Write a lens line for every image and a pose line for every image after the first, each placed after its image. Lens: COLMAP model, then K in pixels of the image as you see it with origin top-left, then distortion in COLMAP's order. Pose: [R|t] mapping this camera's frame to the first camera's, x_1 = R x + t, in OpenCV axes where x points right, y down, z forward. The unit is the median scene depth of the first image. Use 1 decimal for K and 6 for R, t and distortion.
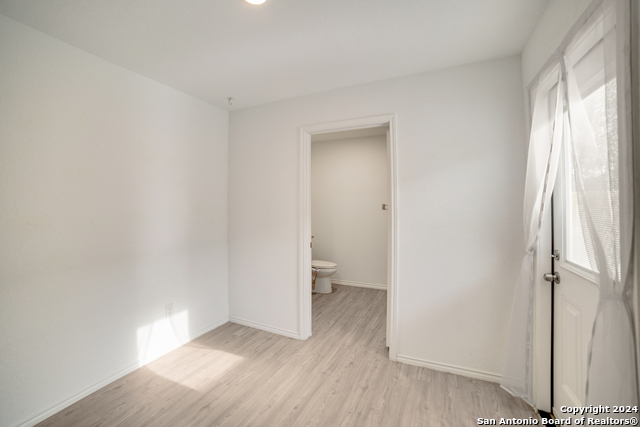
lens RADIAL K [[266.7, 0, 319.0], [0, 266.7, 200.6], [0, 0, 1]] dist [-0.041984, 0.001556]
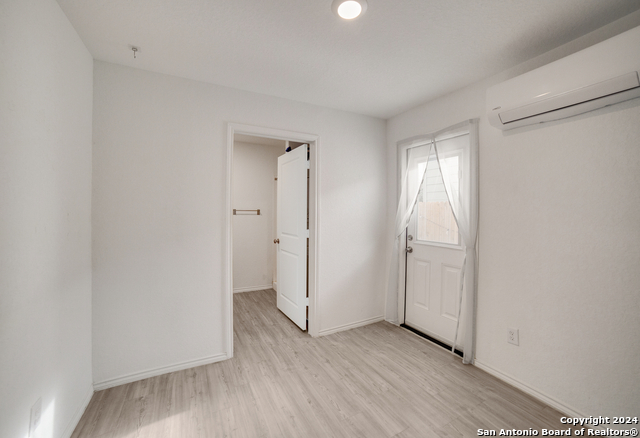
lens RADIAL K [[264.0, 0, 316.9], [0, 264.0, 216.8], [0, 0, 1]] dist [-0.012088, 0.001358]
pose [[0.607702, -0.015420, 0.794015, -0.683218], [-0.016802, 0.999338, 0.032267, 0.006093], [-0.793987, -0.032950, 0.607041, 0.264043]]
